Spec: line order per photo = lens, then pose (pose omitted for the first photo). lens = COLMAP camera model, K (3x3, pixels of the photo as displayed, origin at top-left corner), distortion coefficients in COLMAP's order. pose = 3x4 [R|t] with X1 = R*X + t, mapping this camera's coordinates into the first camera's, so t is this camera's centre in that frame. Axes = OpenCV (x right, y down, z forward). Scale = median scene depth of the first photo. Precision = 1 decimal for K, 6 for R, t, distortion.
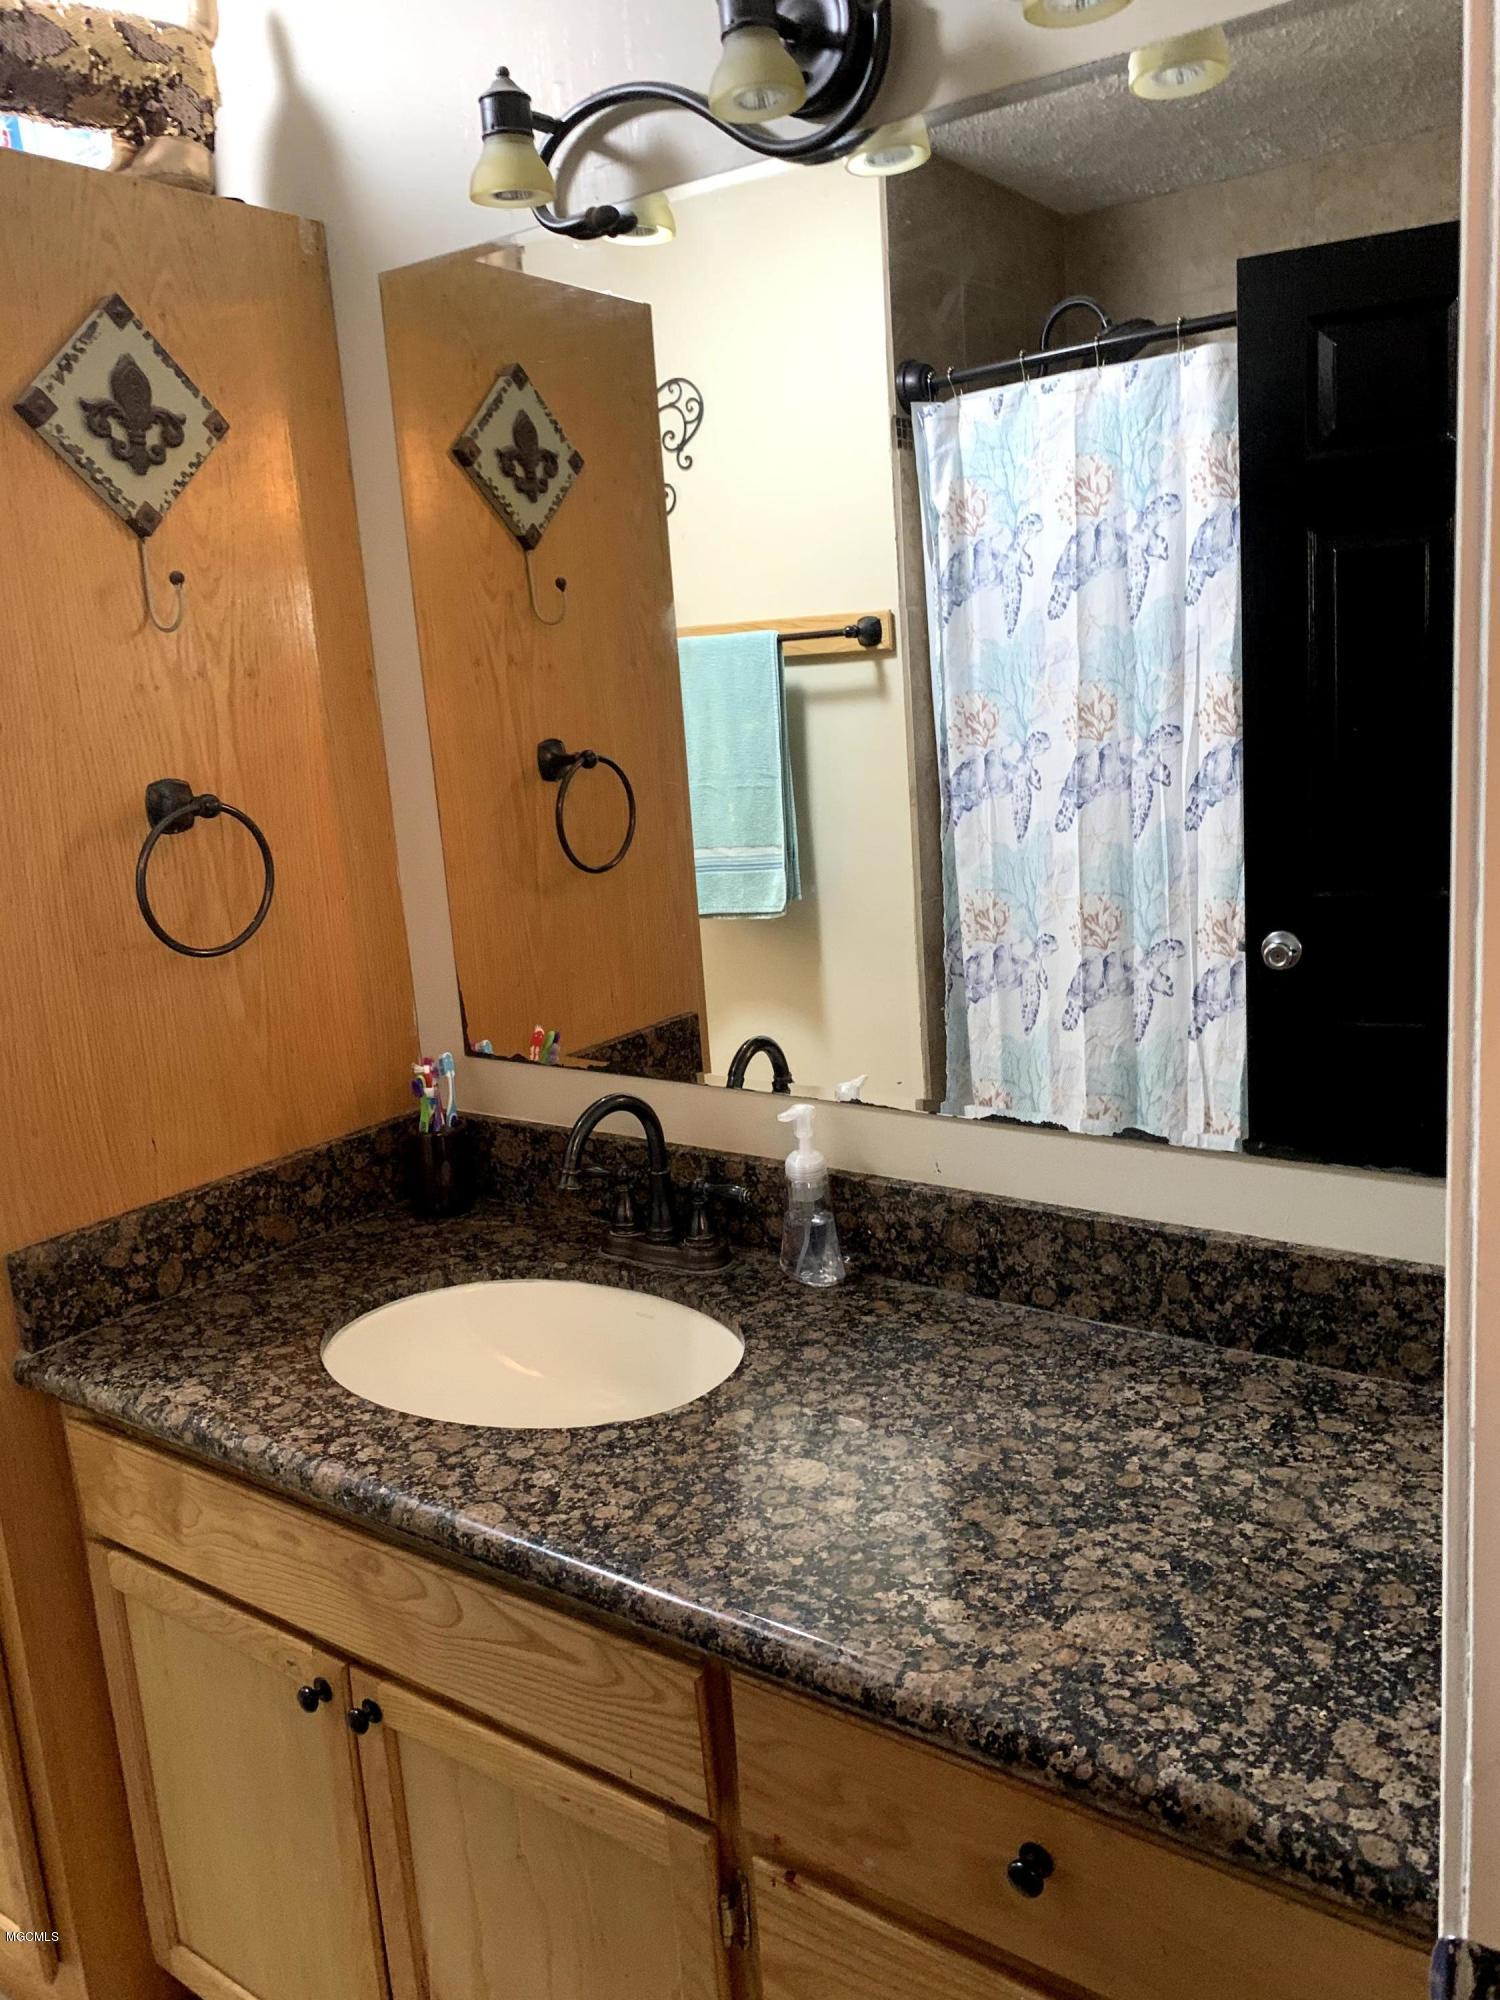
lens RADIAL K [[1535.9, 0, 754.6], [0, 1535.9, 979.8], [0, 0, 1]] dist [0.027902, -0.031161]
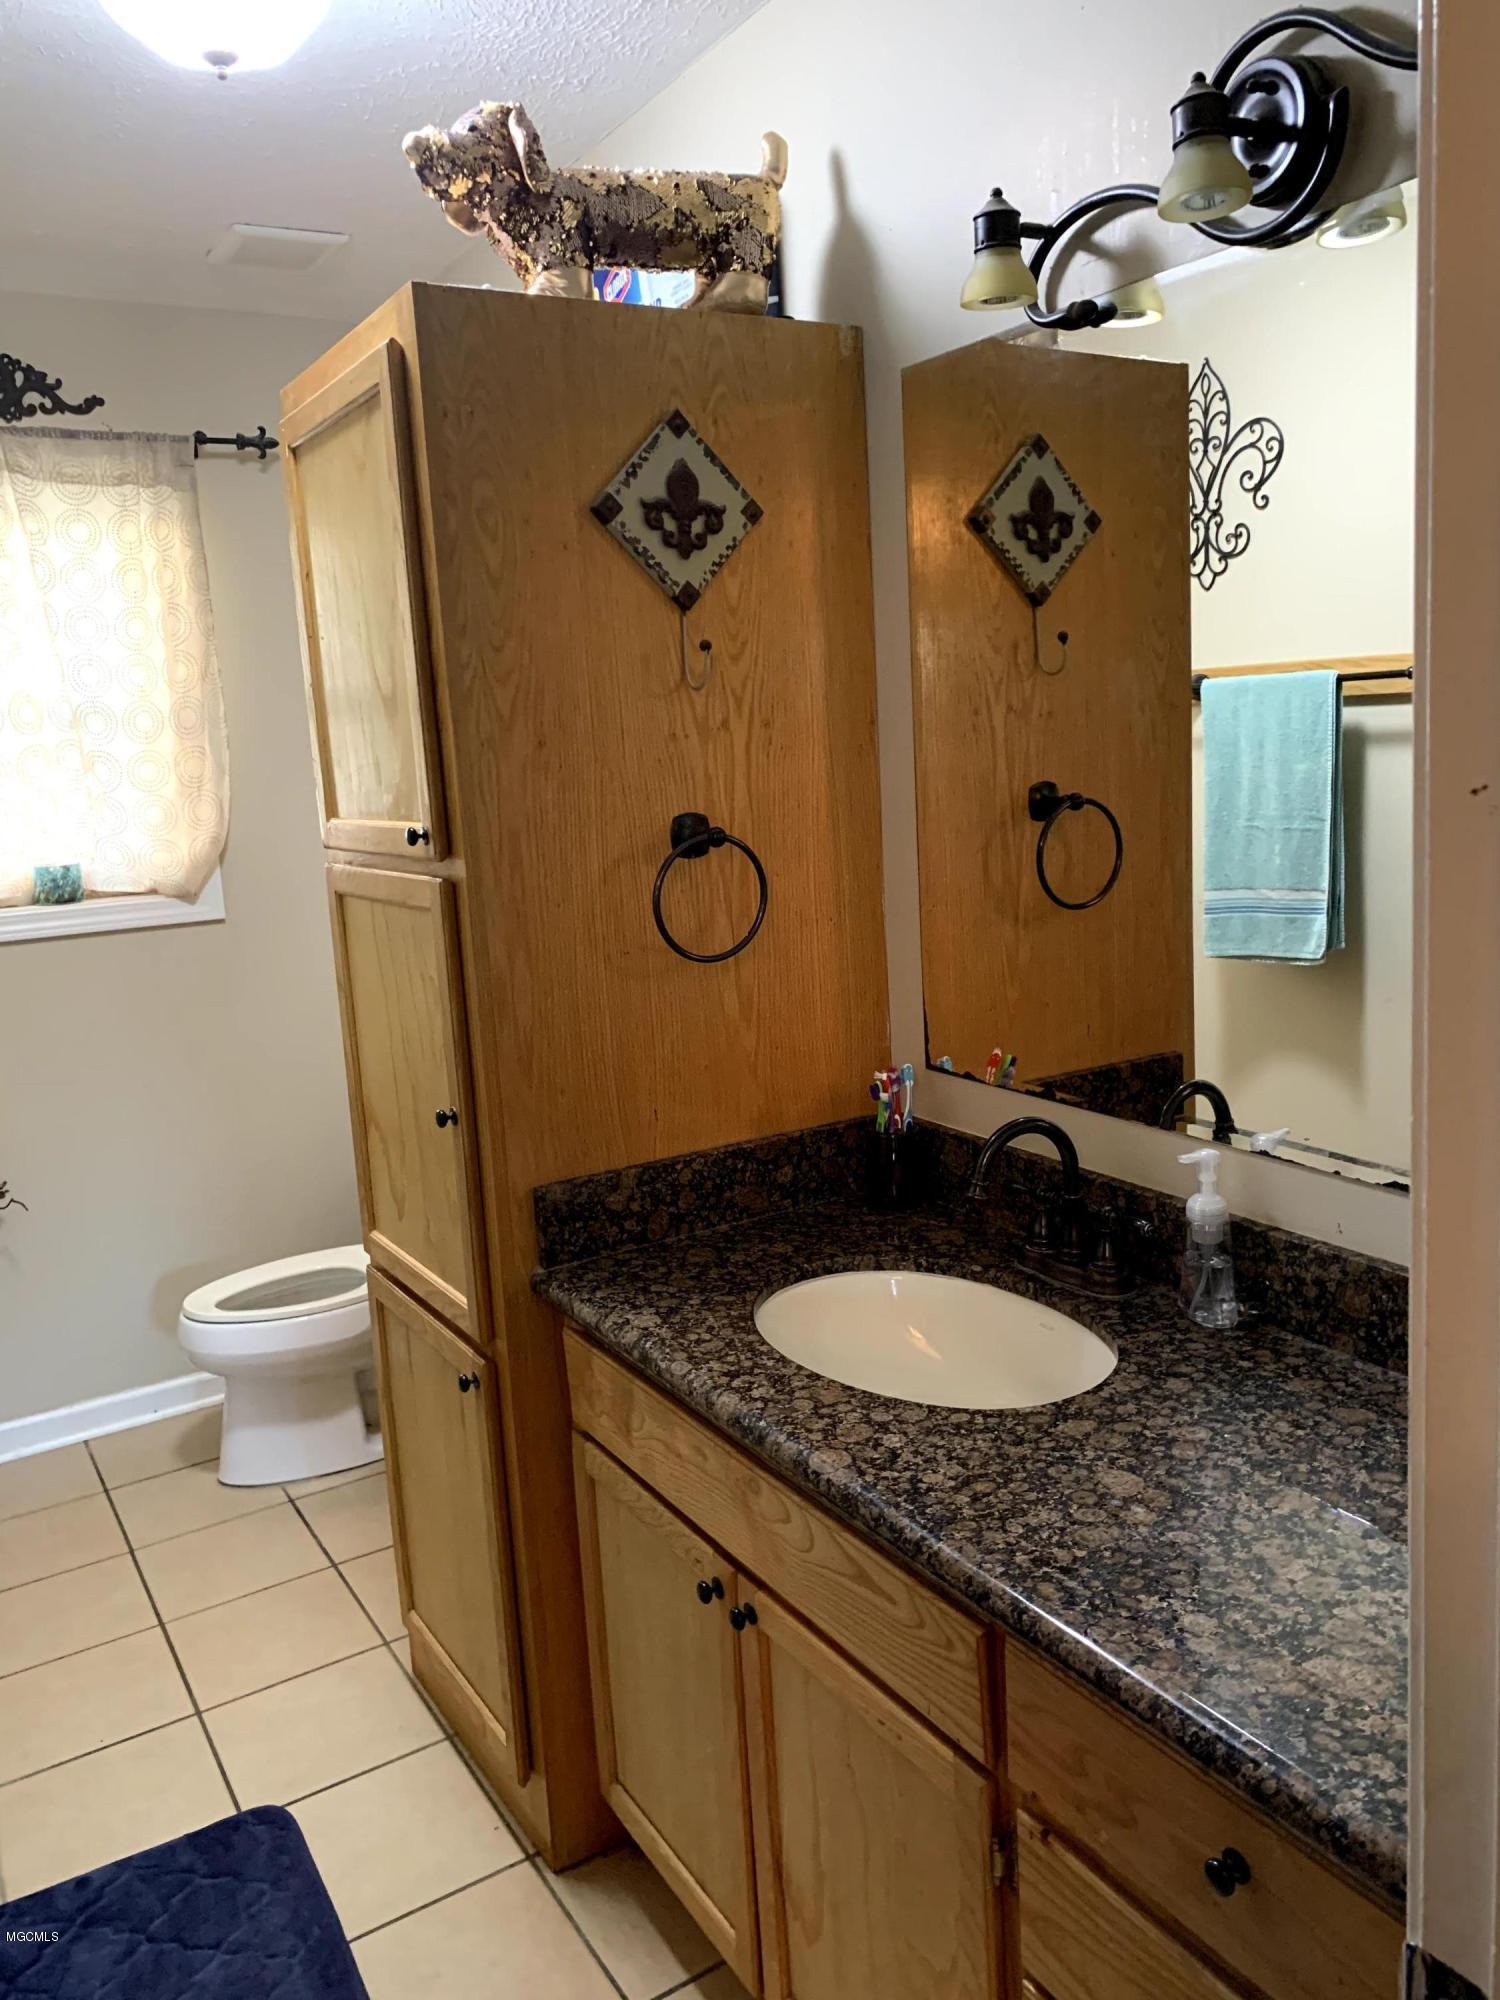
lens RADIAL K [[1535.9, 0, 744.8], [0, 1535.9, 990.5], [0, 0, 1]] dist [0.027902, -0.031161]
pose [[0.915811, 0.083961, -0.392735, 0.146463], [-0.086389, 0.996195, 0.011524, -0.009428], [0.392208, 0.023374, 0.919579, -0.078387]]
